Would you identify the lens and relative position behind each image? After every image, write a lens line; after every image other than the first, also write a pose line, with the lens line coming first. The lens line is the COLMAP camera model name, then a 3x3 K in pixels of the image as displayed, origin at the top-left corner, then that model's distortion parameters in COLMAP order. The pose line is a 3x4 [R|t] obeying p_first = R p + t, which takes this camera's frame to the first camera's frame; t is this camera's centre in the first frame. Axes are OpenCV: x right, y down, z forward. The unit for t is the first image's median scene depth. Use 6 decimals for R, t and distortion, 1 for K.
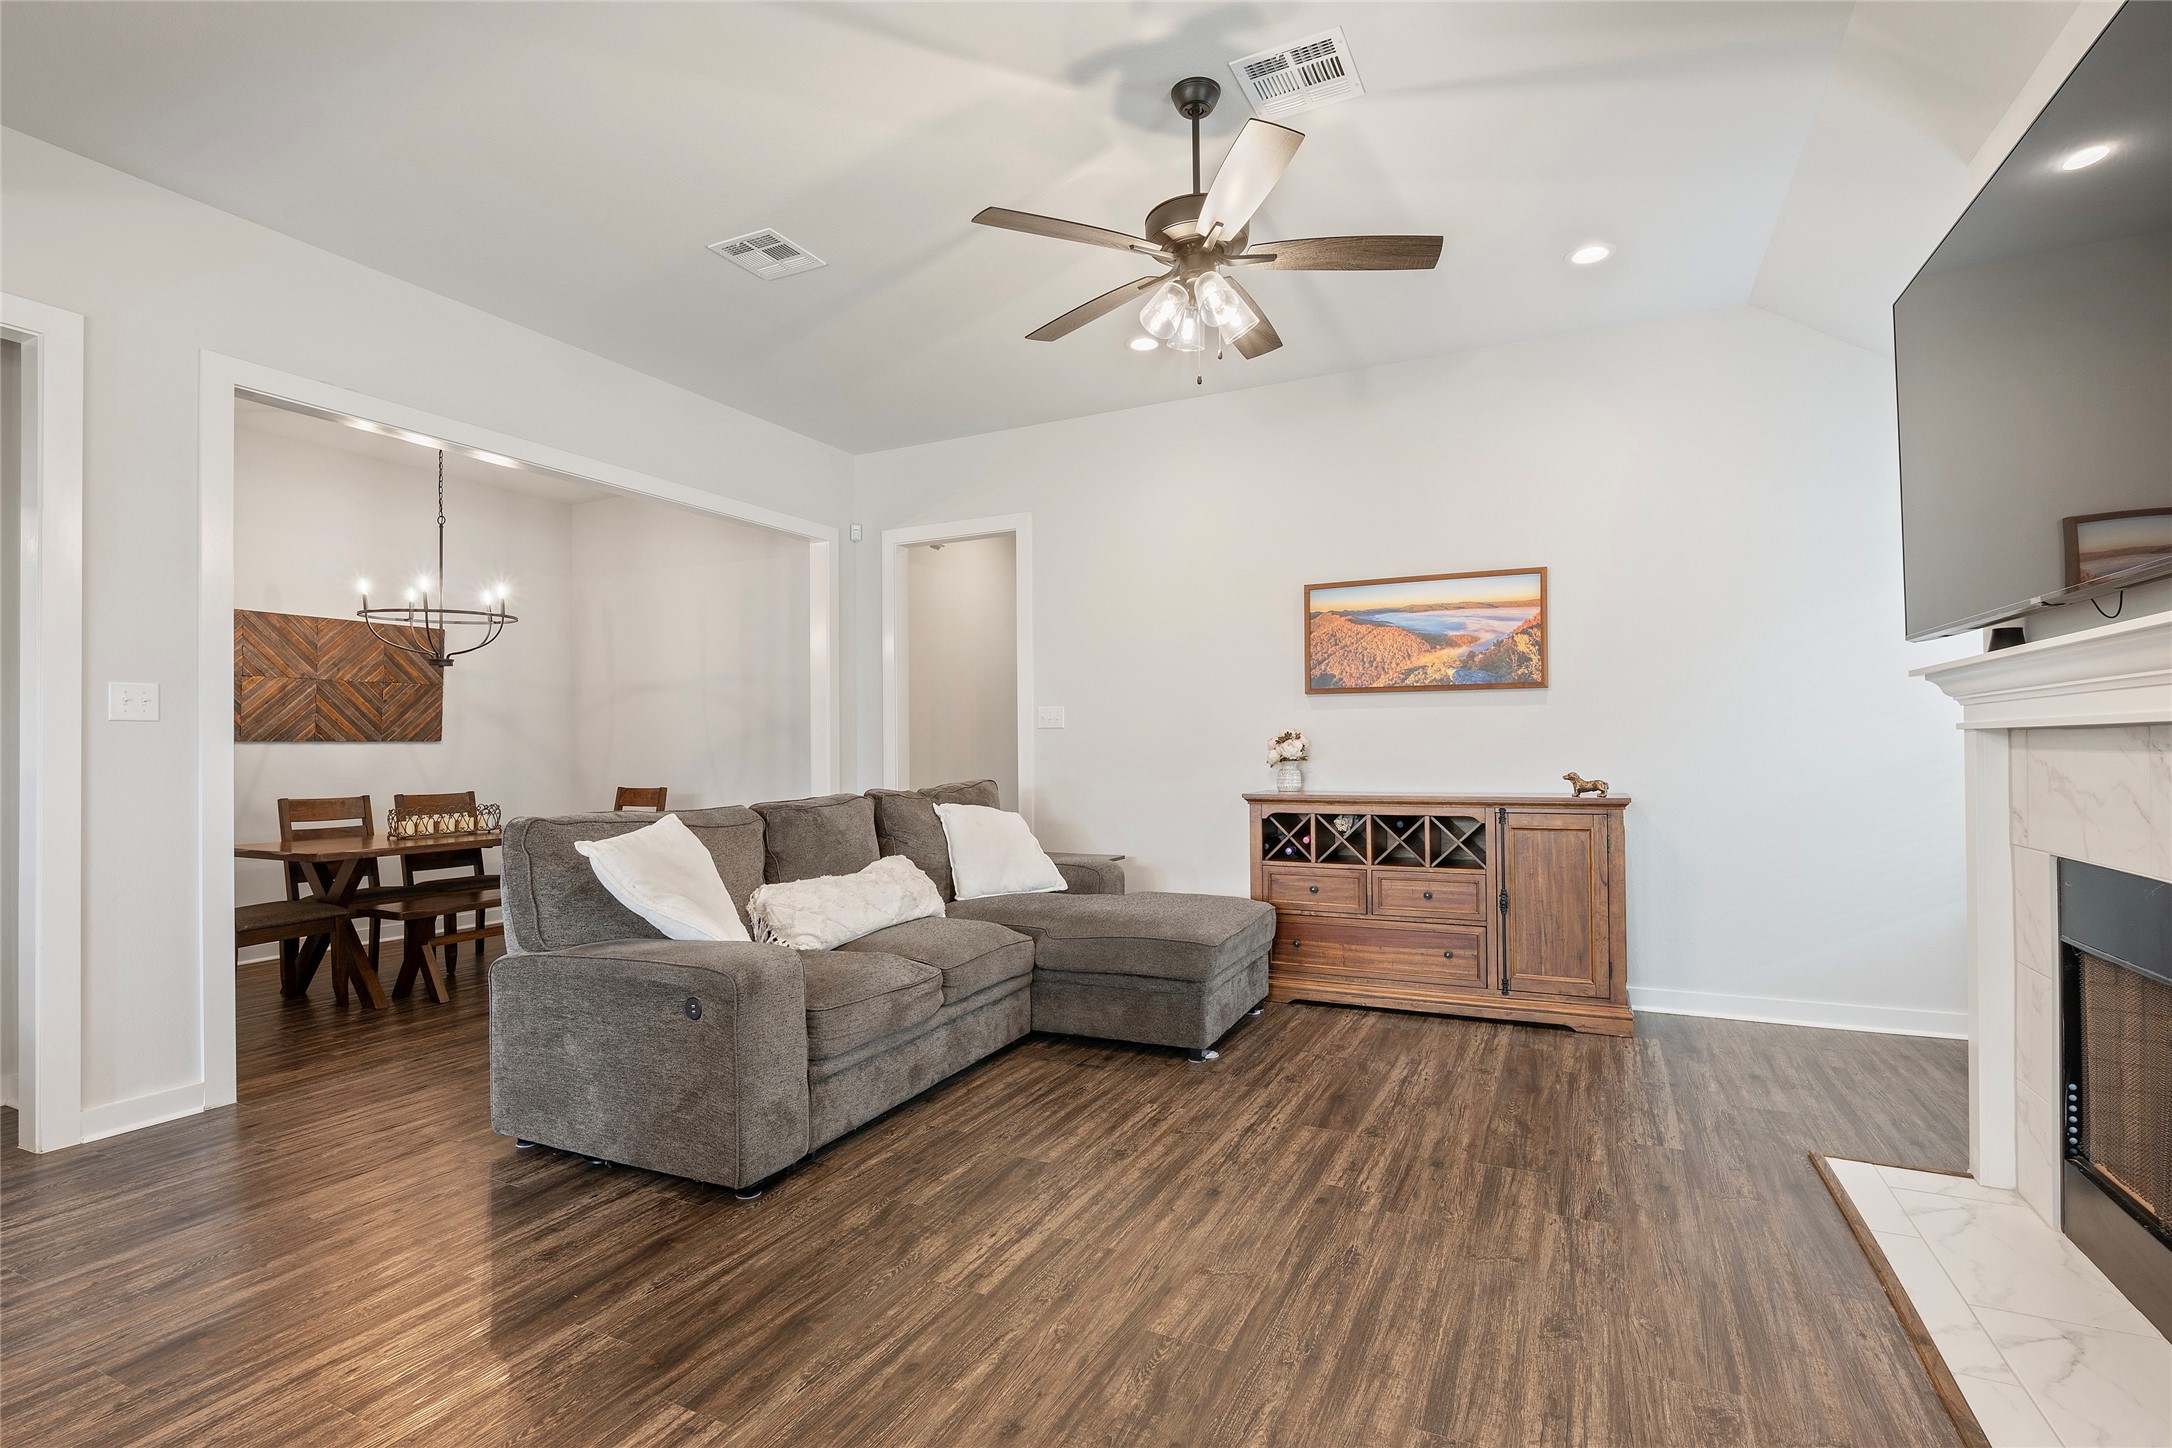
lens RADIAL K [[1009.7, 0, 1090.7], [0, 1009.7, 737.1], [0, 0, 1]] dist [-0.008877, 0.000582]
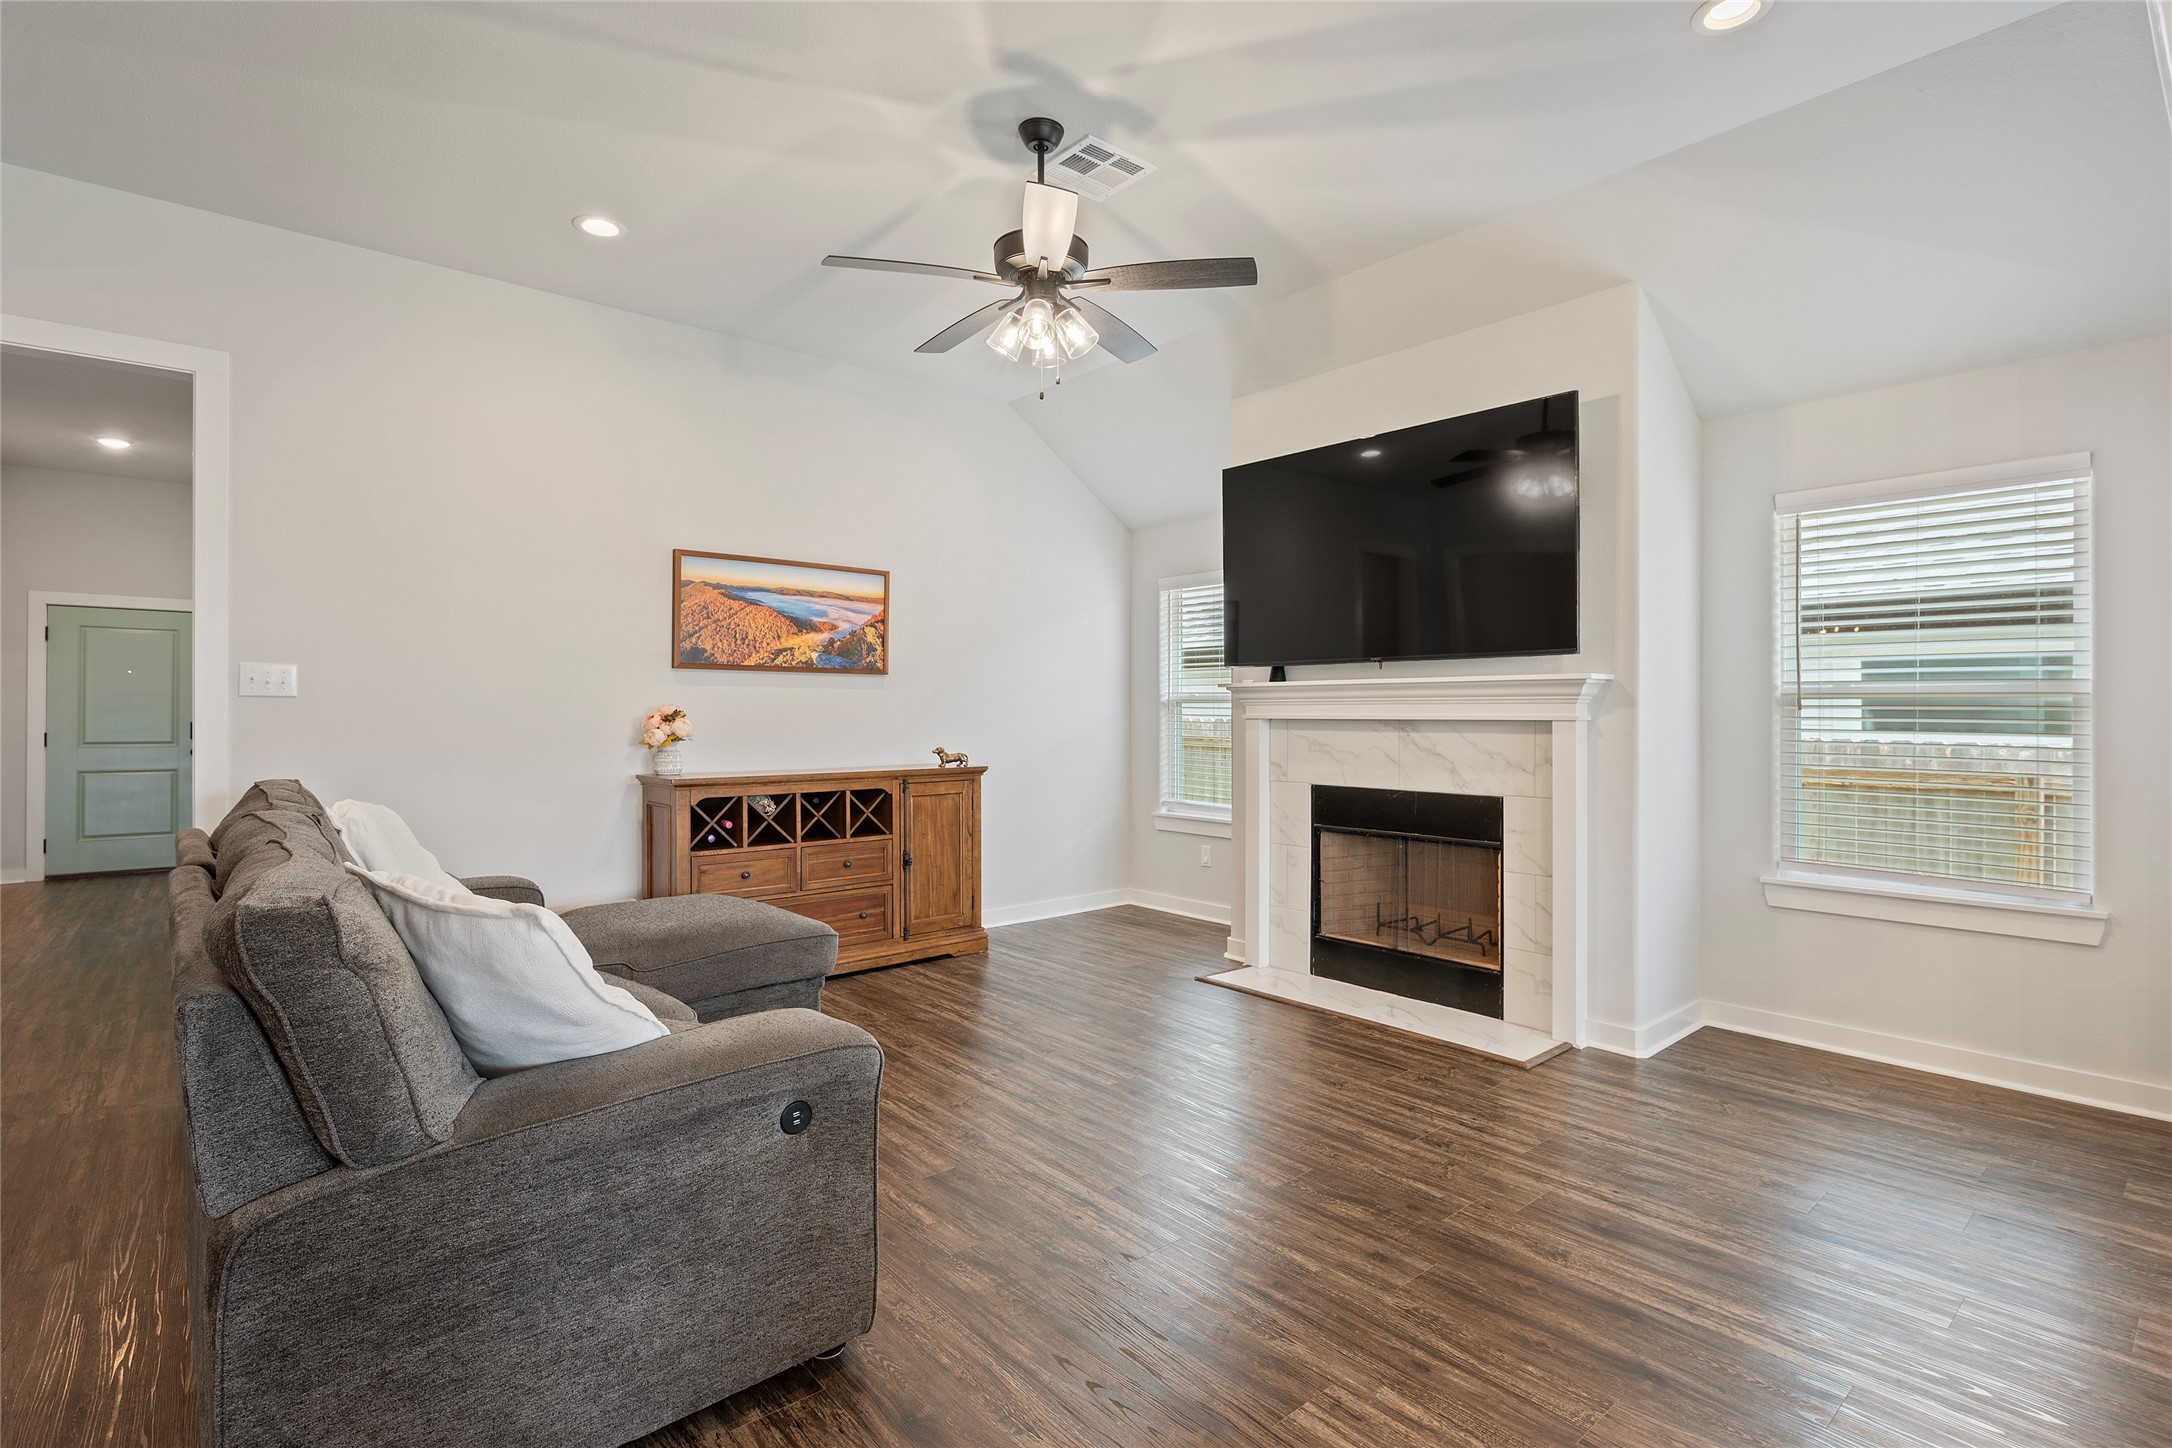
lens RADIAL K [[1044.0, 0, 1090.3], [0, 1044.0, 712.2], [0, 0, 1]] dist [0.000677, 0.000205]
pose [[0.387941, 0.009200, 0.921638, -0.566670], [-0.013862, 0.999895, -0.004146, -0.004216], [-0.921580, -0.011167, 0.388028, 0.314146]]
